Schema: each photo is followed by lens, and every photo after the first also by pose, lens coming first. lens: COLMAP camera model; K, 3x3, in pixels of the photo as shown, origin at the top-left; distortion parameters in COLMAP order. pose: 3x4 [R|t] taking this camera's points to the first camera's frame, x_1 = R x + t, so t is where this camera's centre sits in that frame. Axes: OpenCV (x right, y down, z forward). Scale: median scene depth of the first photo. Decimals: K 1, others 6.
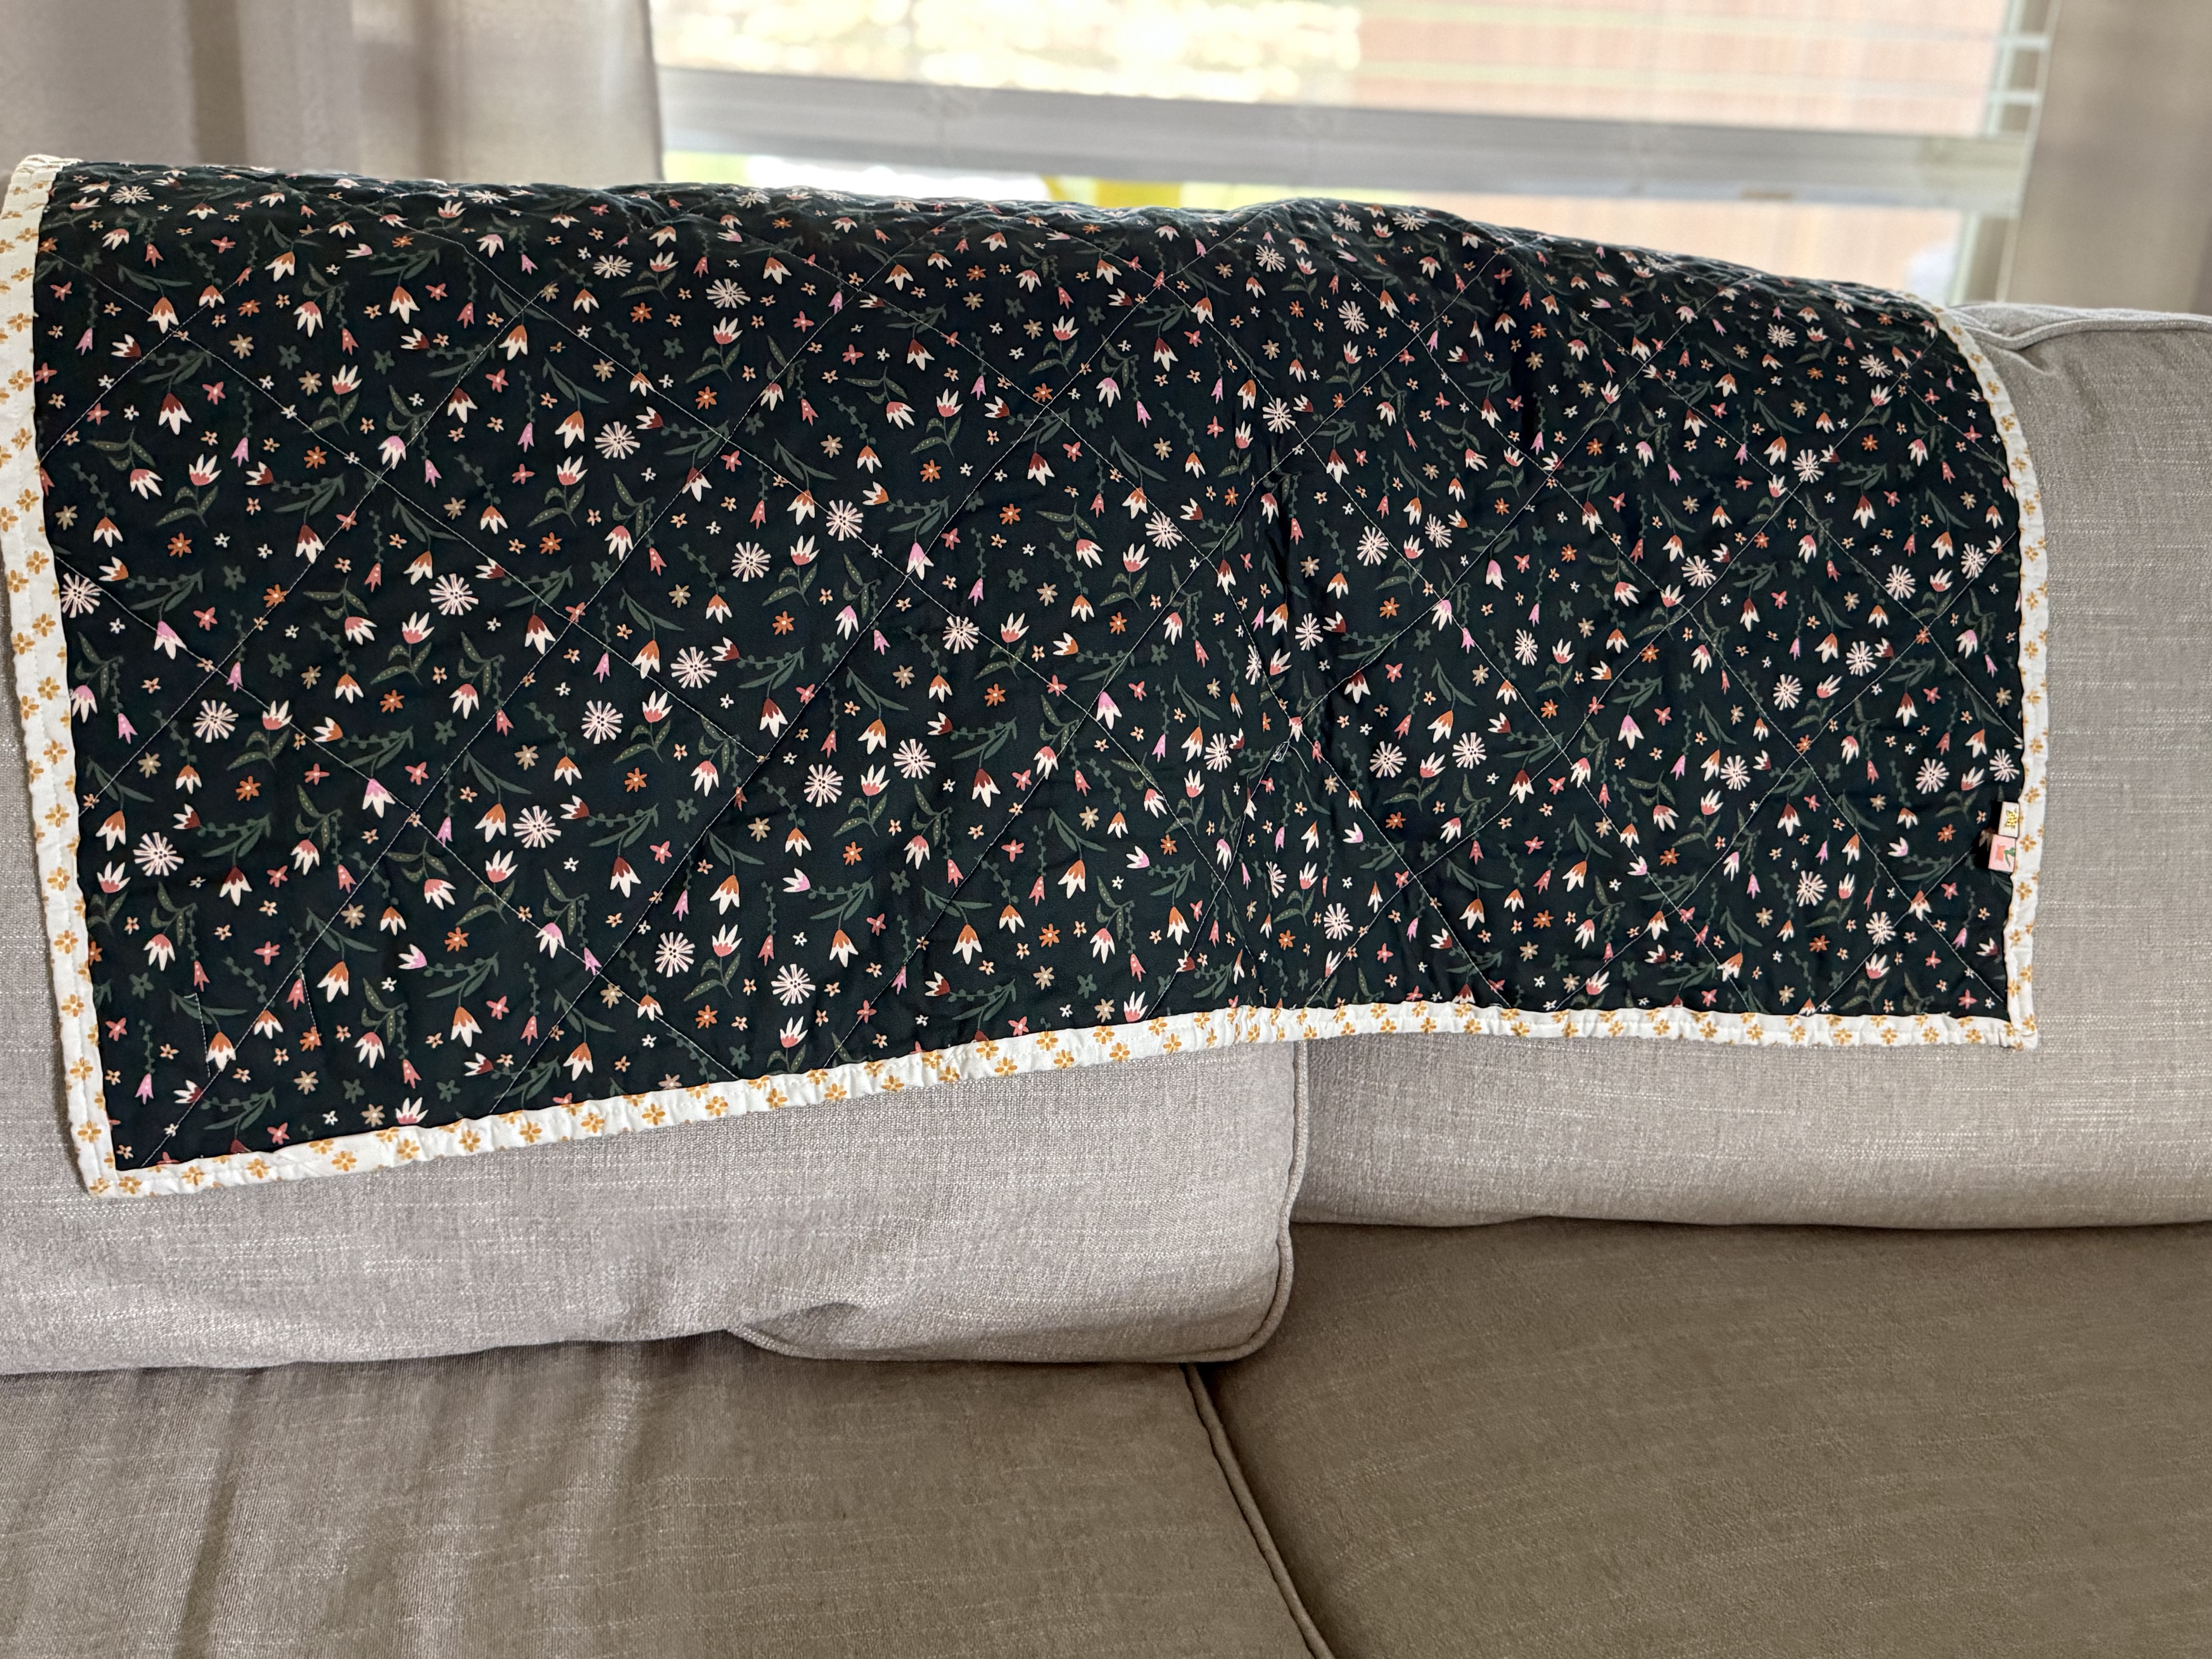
lens RADIAL K [[2075.7, 0, 1106.0], [0, 2075.7, 829.5], [0, 0, 1]] dist [0.133152, -0.250627]
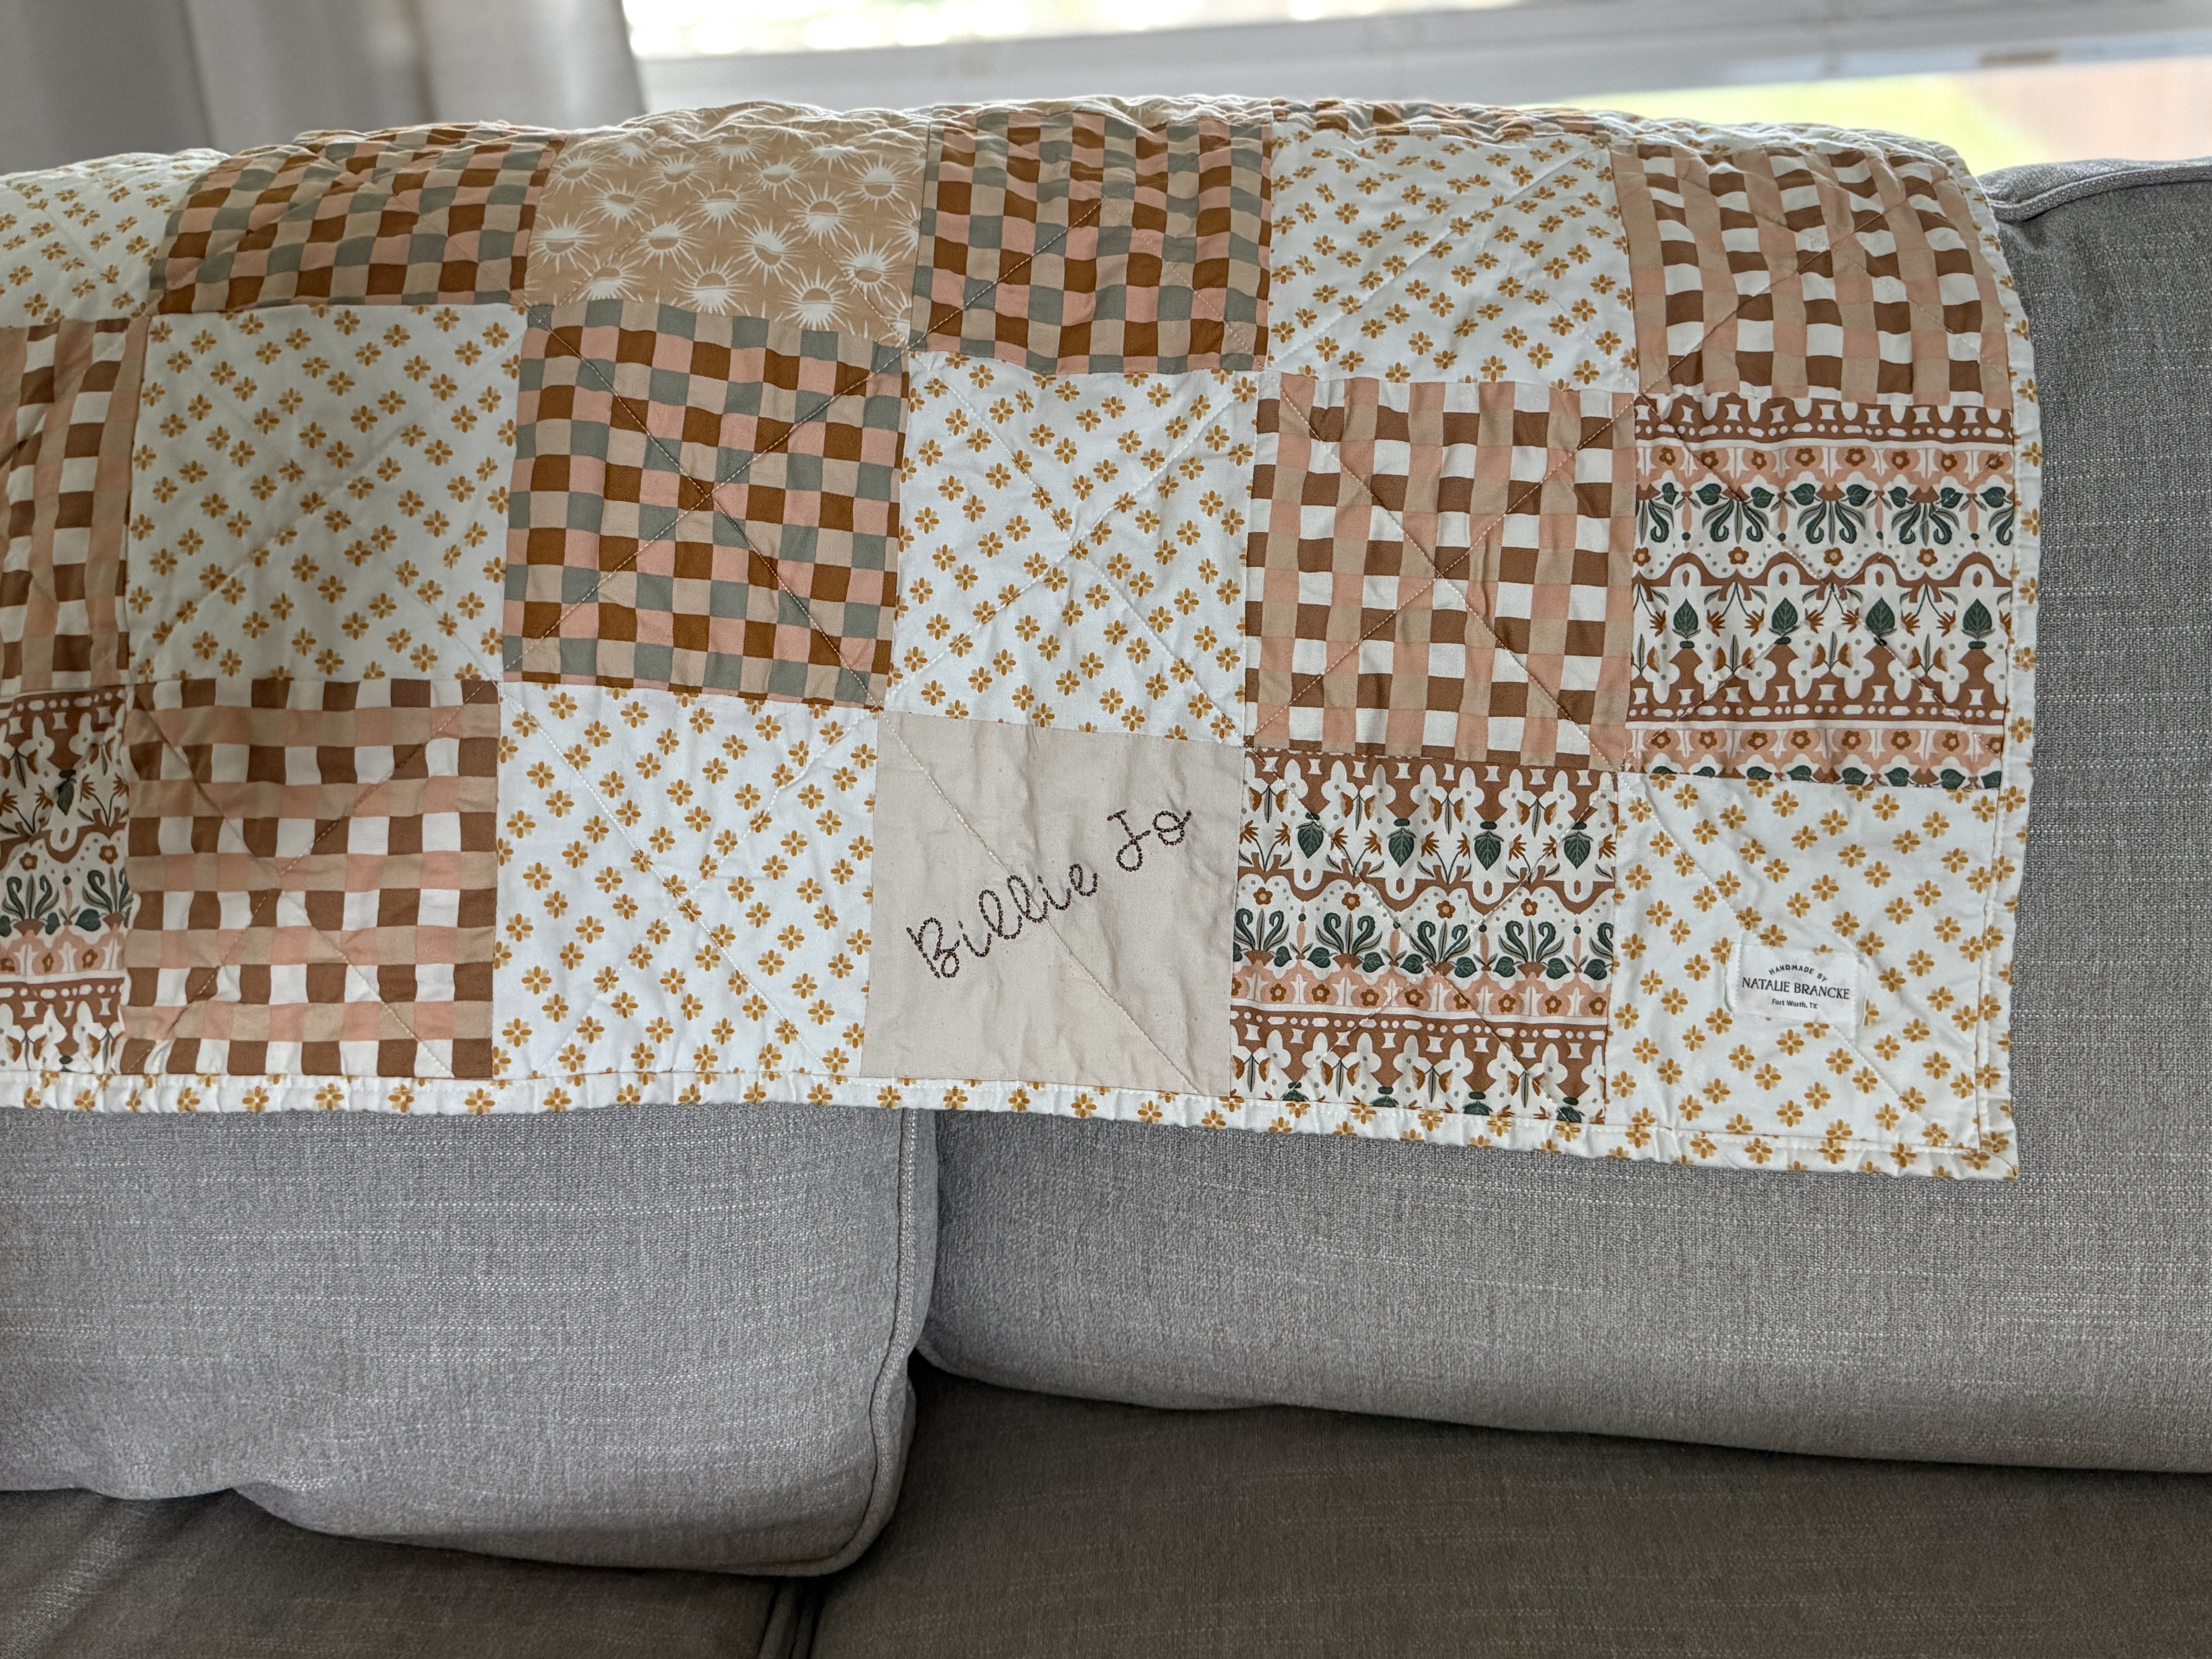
lens RADIAL K [[2075.7, 0, 1106.0], [0, 2075.7, 829.5], [0, 0, 1]] dist [0.133152, -0.250627]
pose [[0.954211, -0.008821, -0.299004, 0.408966], [0.009746, 0.999951, 0.001602, -0.031487], [0.298975, -0.004442, 0.954251, 0.266456]]
